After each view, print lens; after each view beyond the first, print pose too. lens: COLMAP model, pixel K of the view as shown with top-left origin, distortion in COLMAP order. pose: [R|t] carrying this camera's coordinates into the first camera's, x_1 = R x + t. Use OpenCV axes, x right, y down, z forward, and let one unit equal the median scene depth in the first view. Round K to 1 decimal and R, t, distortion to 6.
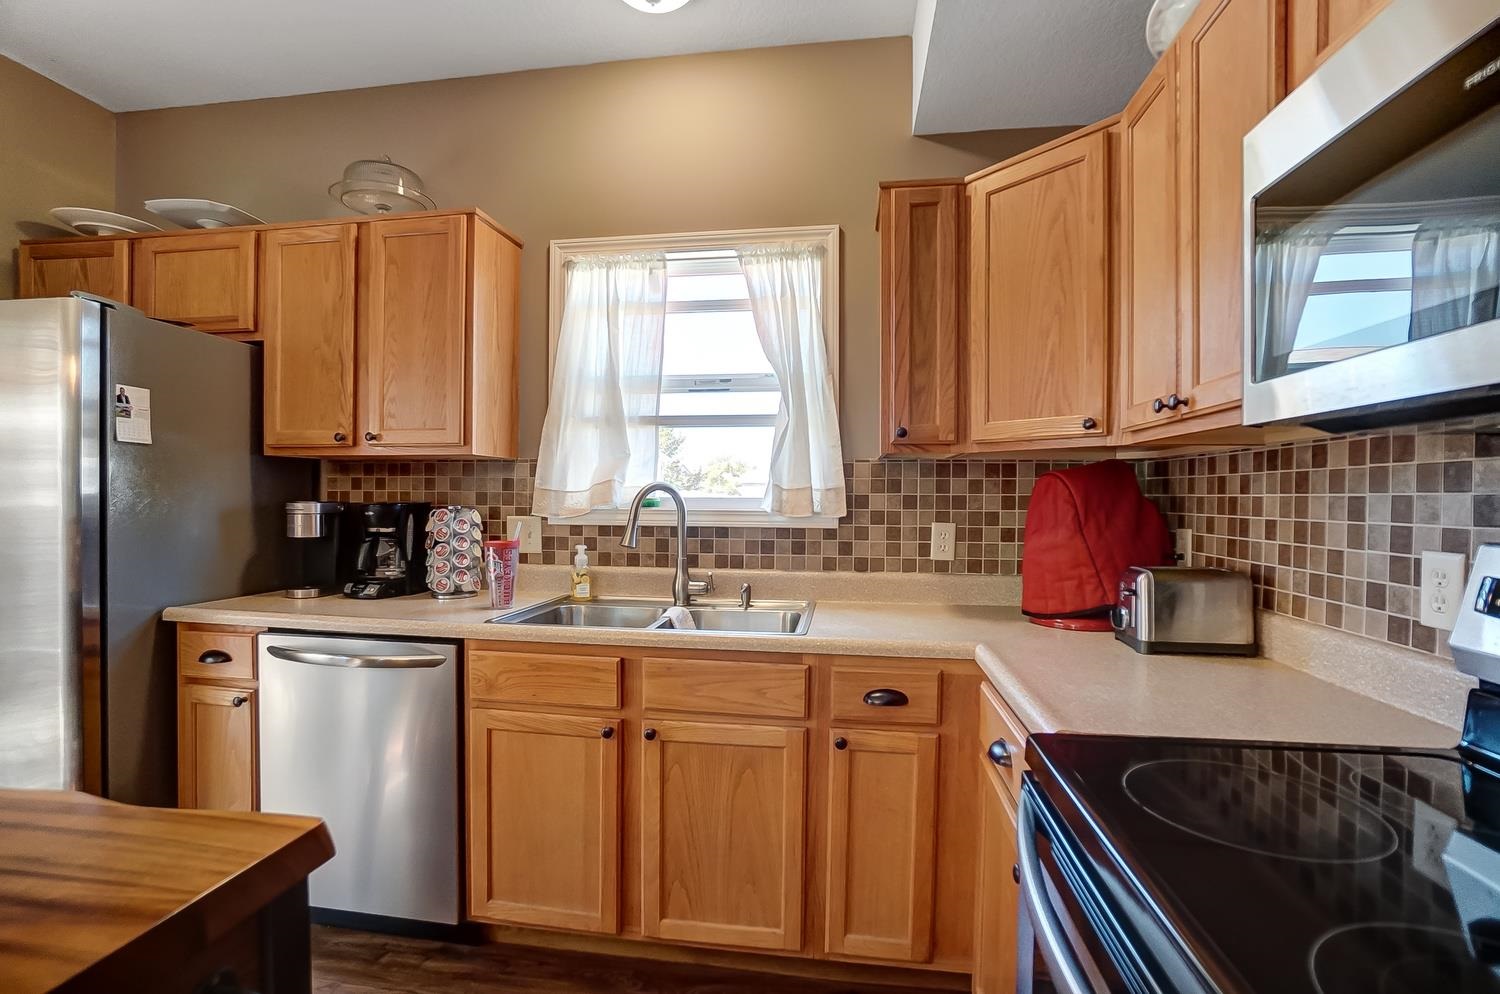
lens RADIAL K [[692.0, 0, 744.0], [0, 692.0, 508.2], [0, 0, 1]] dist [-0.060784, 0.028104]
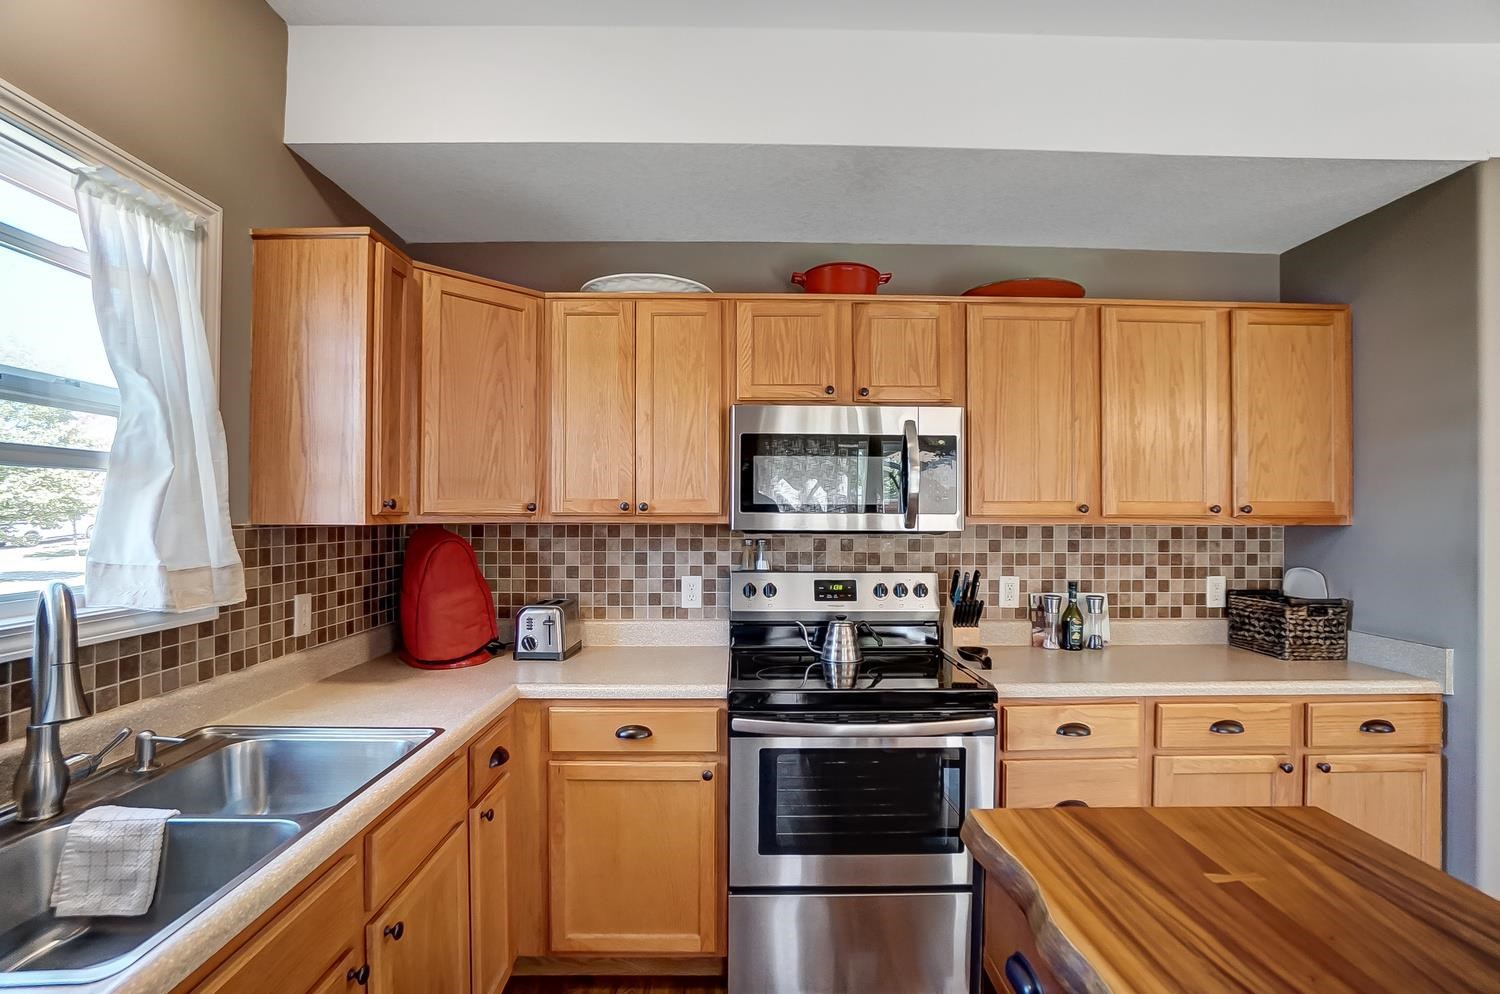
lens RADIAL K [[692.0, 0, 744.0], [0, 692.0, 508.2], [0, 0, 1]] dist [-0.060784, 0.028104]
pose [[-0.163466, 0.003117, 0.986544, -0.688854], [0.015634, 0.999878, -0.000568, -0.082764], [-0.986425, 0.015331, -0.163494, 0.580979]]
